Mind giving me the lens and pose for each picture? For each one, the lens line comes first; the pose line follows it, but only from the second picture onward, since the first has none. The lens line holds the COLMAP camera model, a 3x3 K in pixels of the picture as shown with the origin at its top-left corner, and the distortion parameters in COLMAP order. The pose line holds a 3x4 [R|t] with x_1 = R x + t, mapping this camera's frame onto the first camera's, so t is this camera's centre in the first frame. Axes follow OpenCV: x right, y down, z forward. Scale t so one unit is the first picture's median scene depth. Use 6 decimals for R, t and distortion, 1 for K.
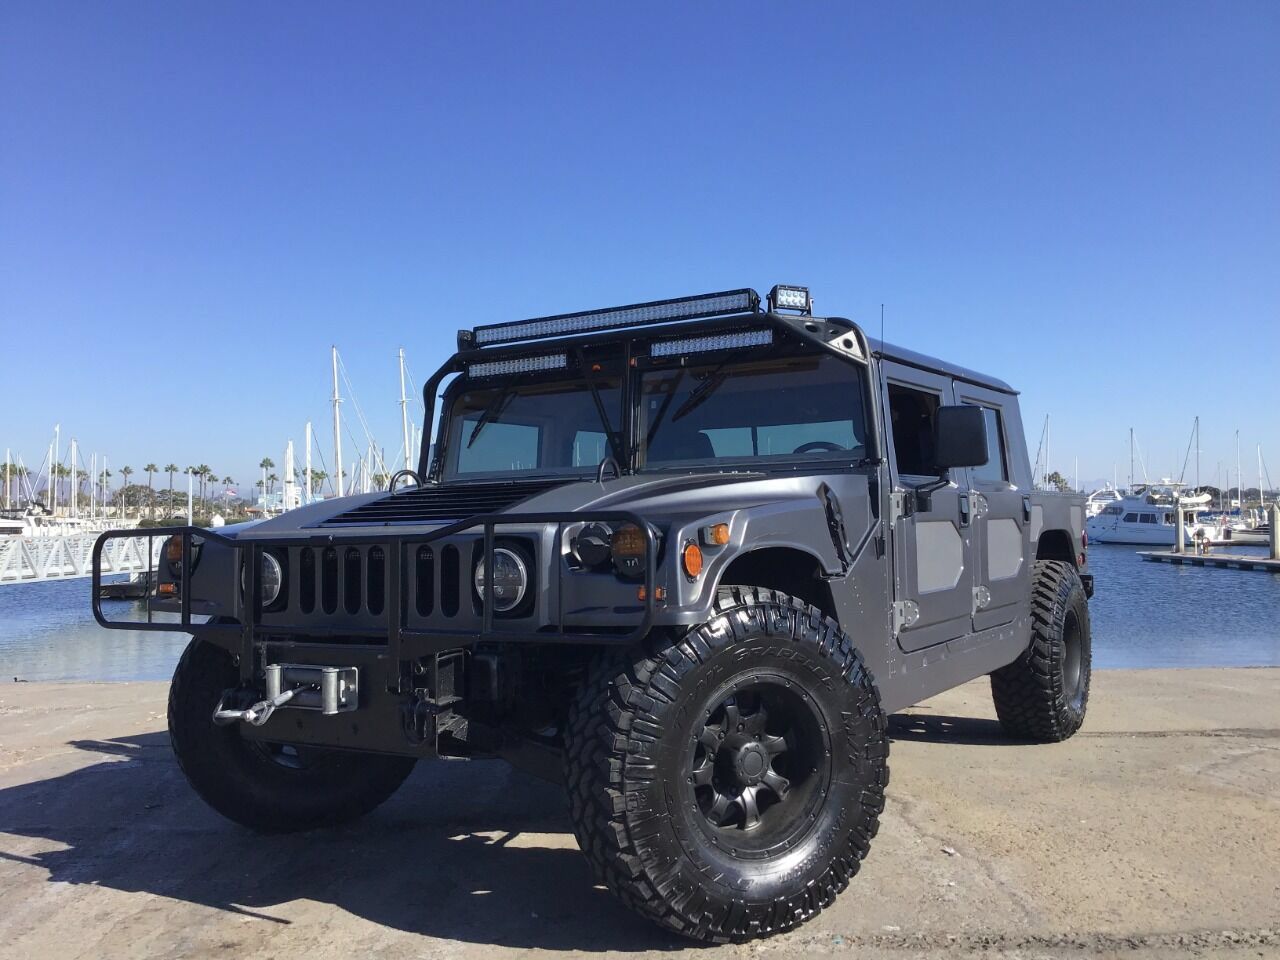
lens RADIAL K [[1178.9, 0, 633.5], [0, 1178.9, 487.2], [0, 0, 1]] dist [0.025101, 0.000000]
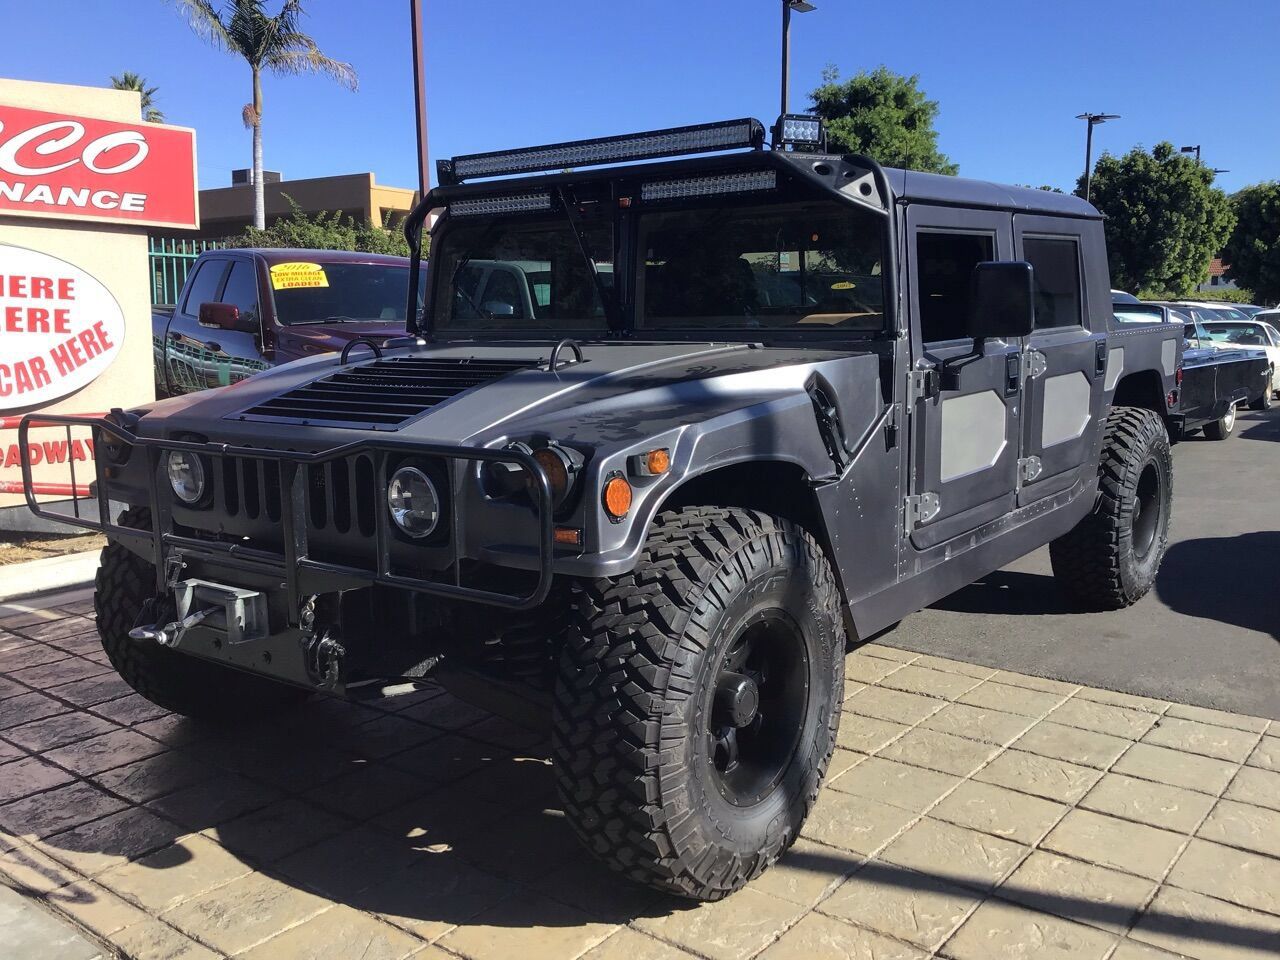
lens RADIAL K [[1178.9, 0, 635.2], [0, 1178.9, 481.0], [0, 0, 1]] dist [0.025101, 0.000000]
pose [[0.995116, 0.014652, -0.097623, 0.114567], [0.004593, 0.980981, 0.194052, -0.090074], [0.098610, -0.193552, 0.976122, 0.146013]]
